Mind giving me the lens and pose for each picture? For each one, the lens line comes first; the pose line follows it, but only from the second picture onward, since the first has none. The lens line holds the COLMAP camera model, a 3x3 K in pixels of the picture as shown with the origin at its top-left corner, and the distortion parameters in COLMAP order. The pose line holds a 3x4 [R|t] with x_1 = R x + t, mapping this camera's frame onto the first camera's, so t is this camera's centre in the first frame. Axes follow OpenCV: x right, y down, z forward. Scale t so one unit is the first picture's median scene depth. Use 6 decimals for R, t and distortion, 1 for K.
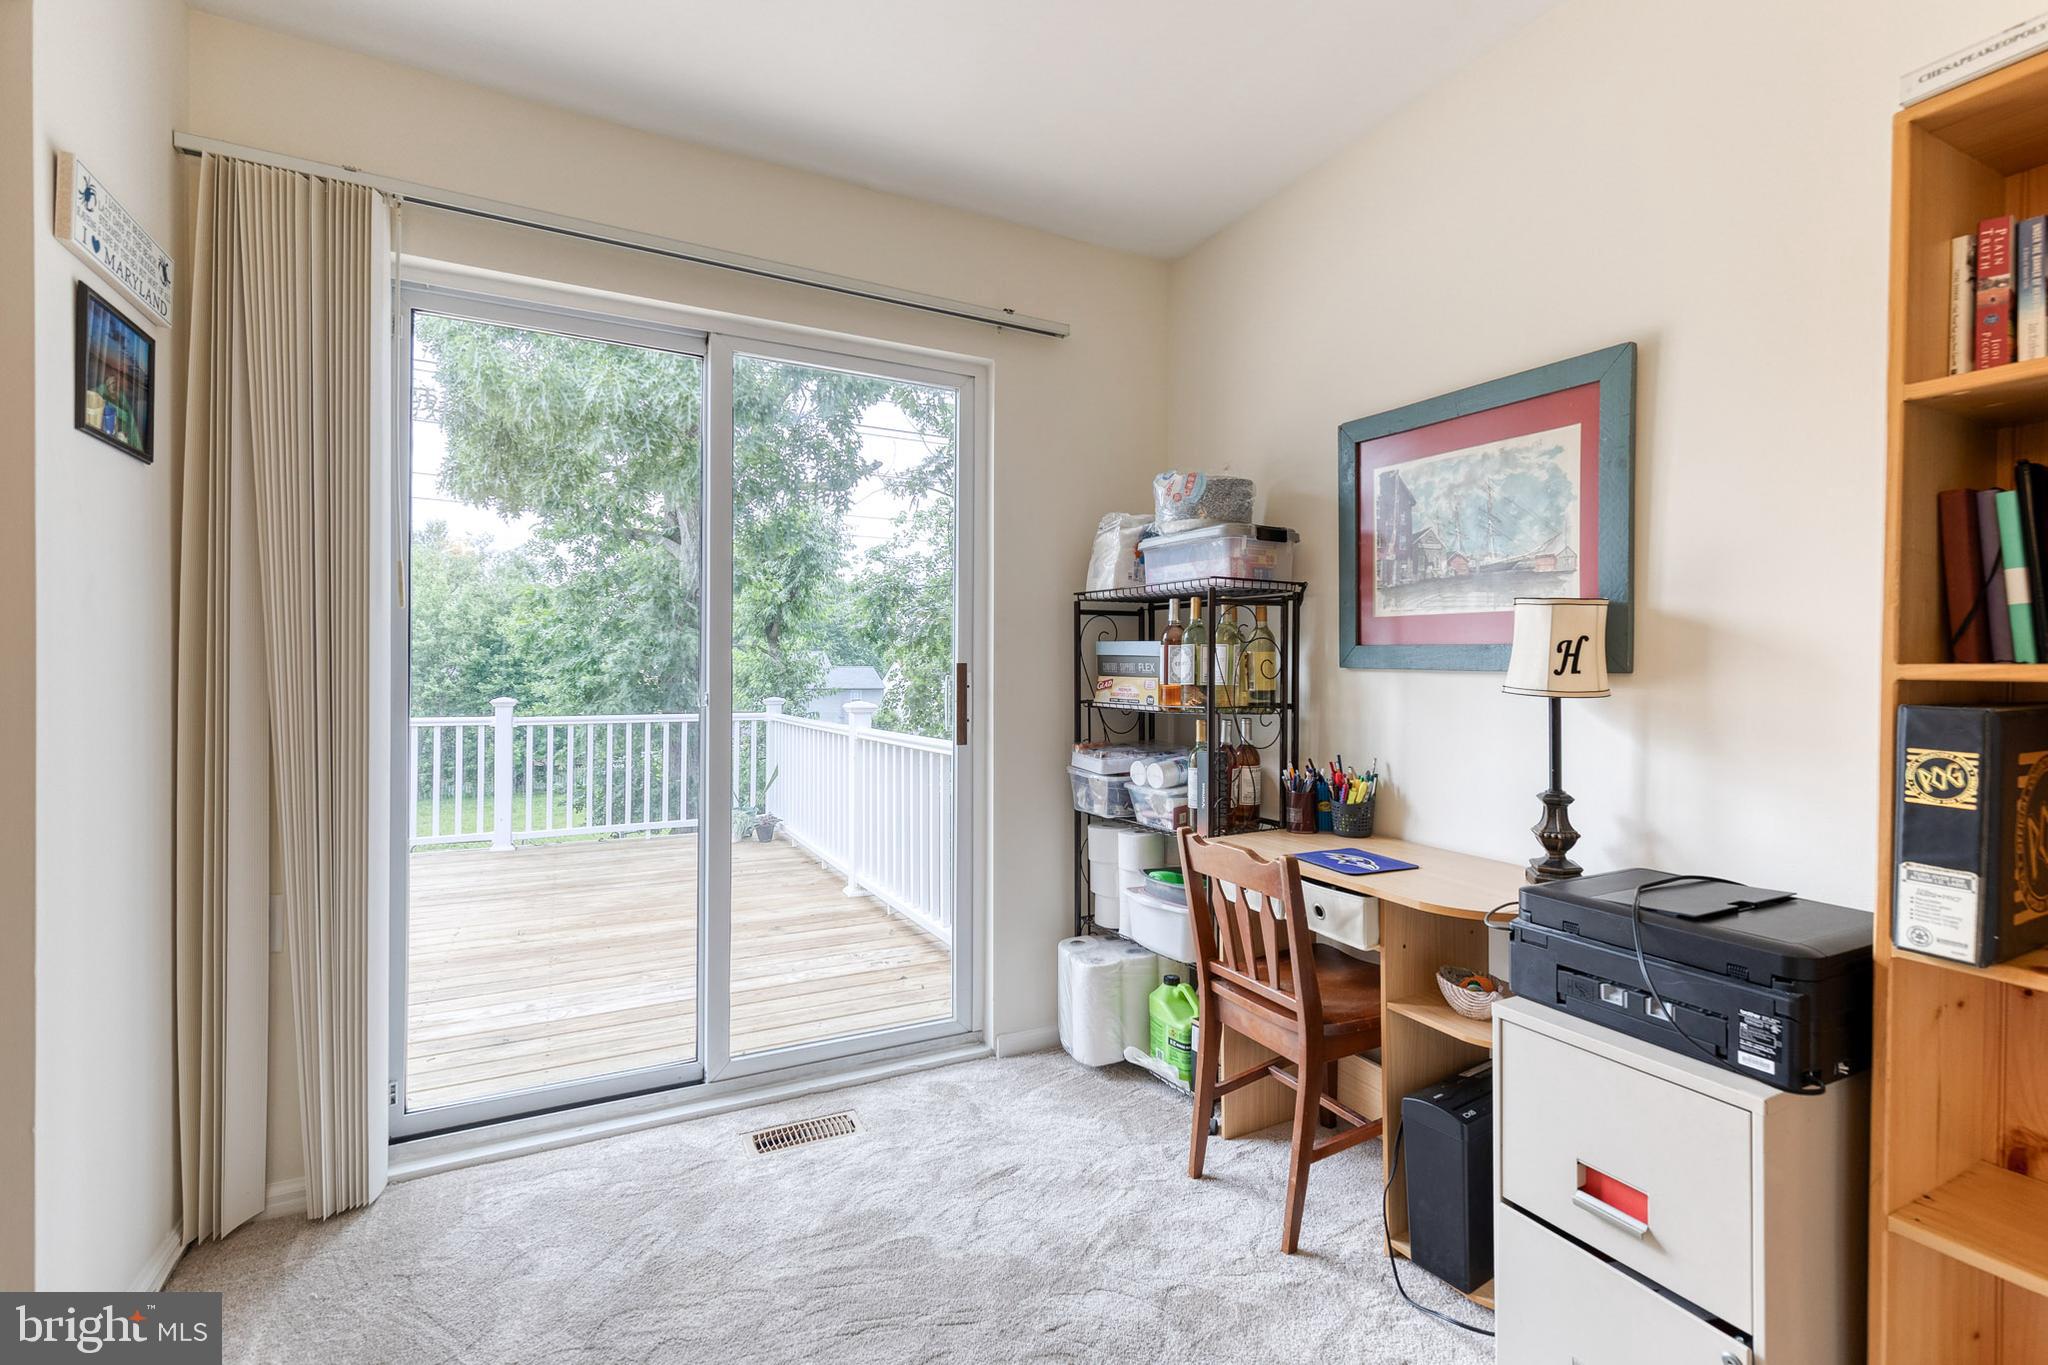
lens RADIAL K [[914.0, 0, 1044.6], [0, 914.0, 681.7], [0, 0, 1]] dist [0.009047, -0.001590]
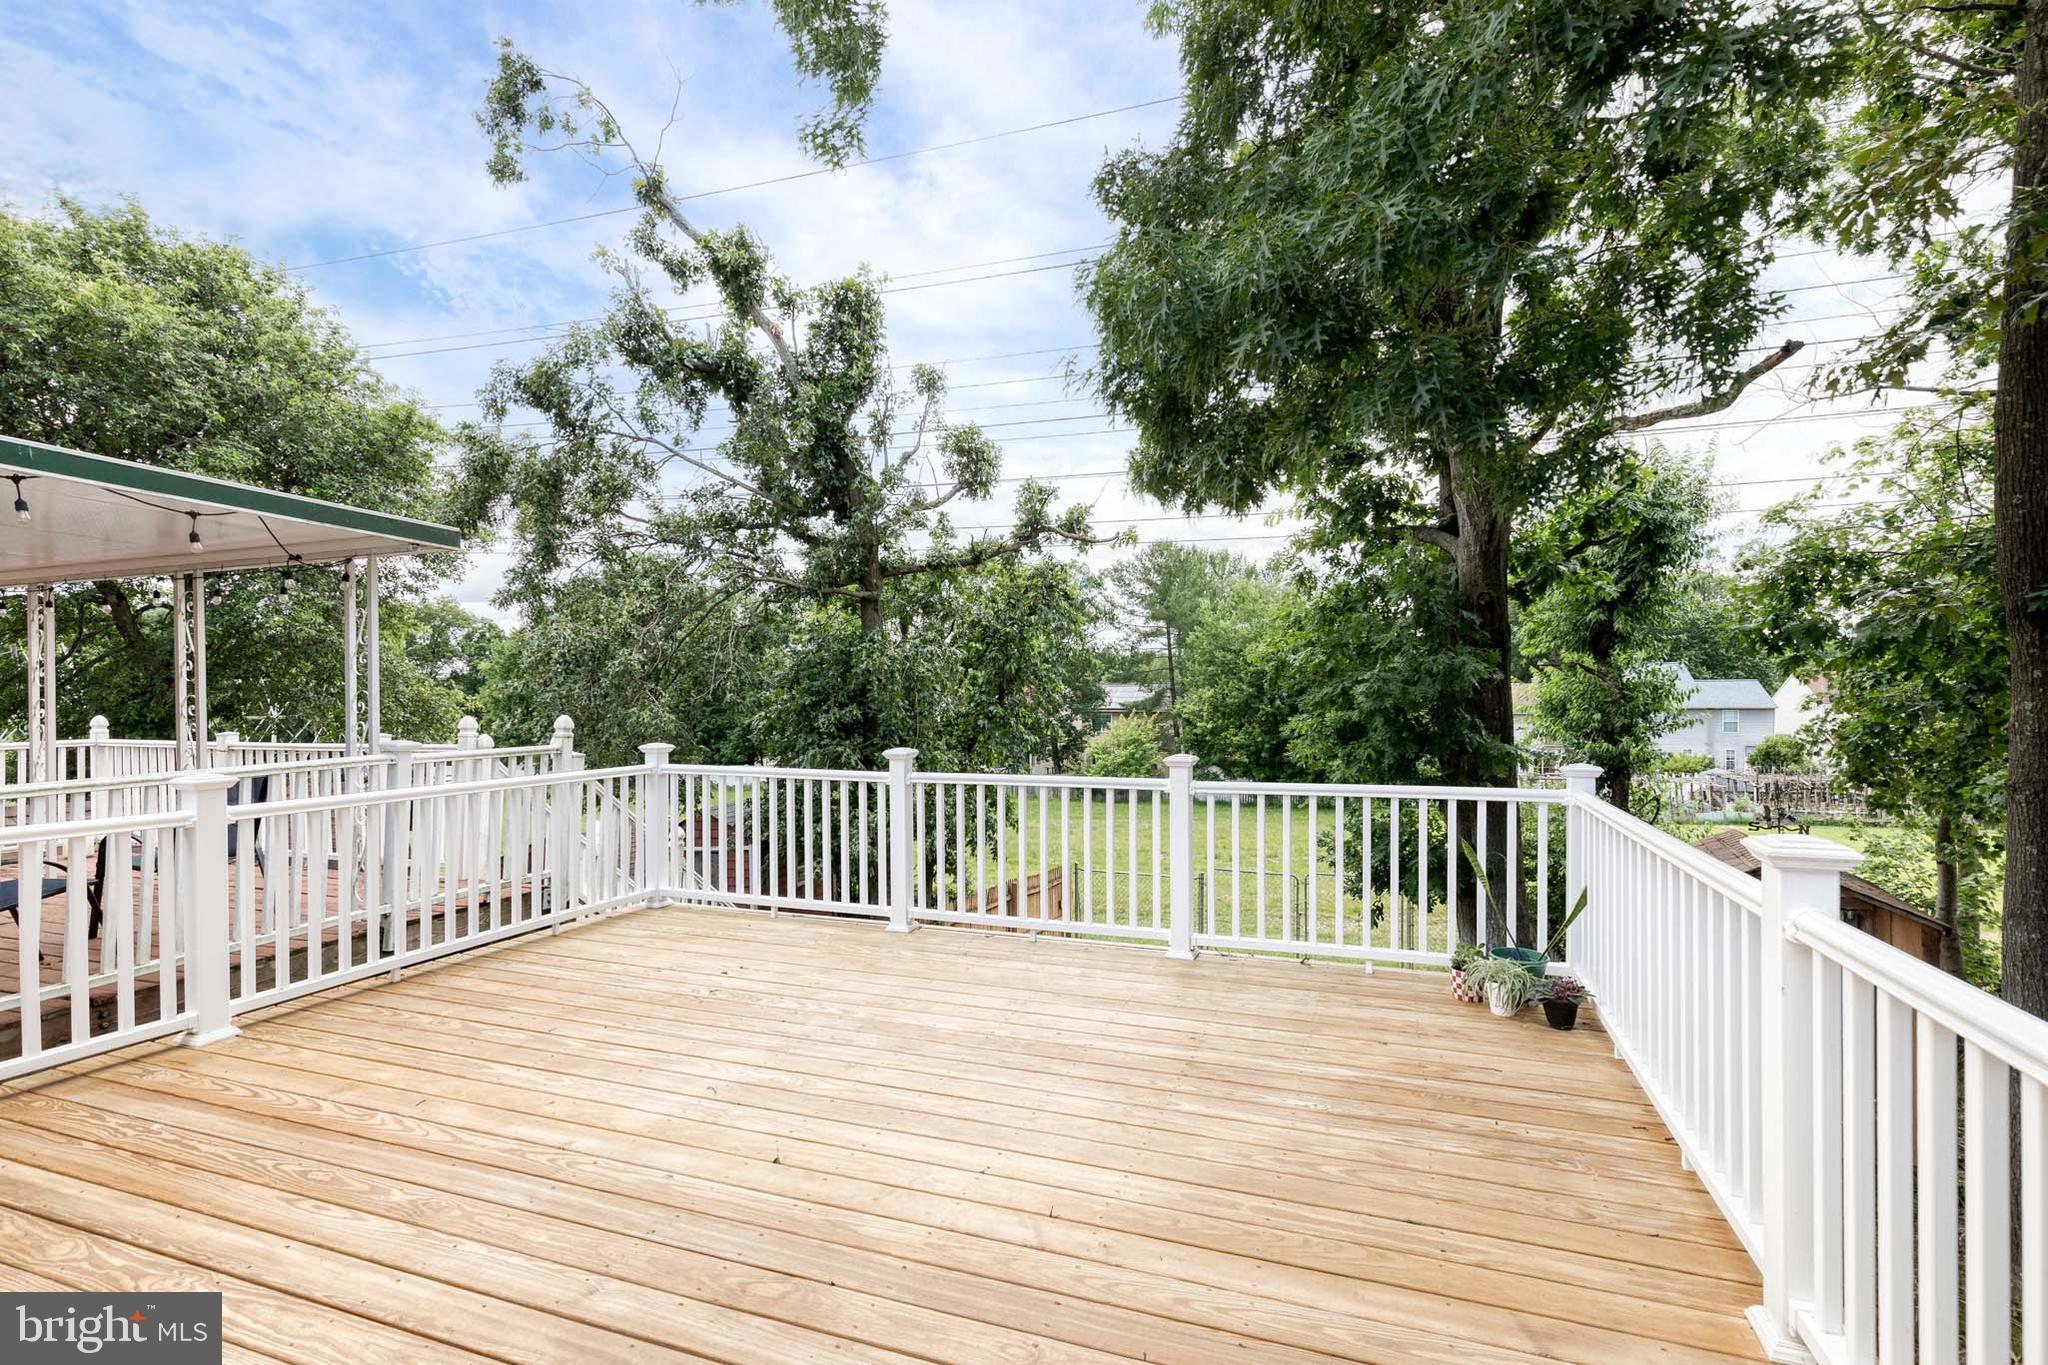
lens RADIAL K [[914.0, 0, 1041.2], [0, 914.0, 689.8], [0, 0, 1]] dist [0.009047, -0.001590]
pose [[0.662407, -0.010797, -0.749066, -0.057018], [0.003643, 0.999931, -0.011192, -0.014745], [0.749135, 0.004685, 0.662401, 0.234375]]
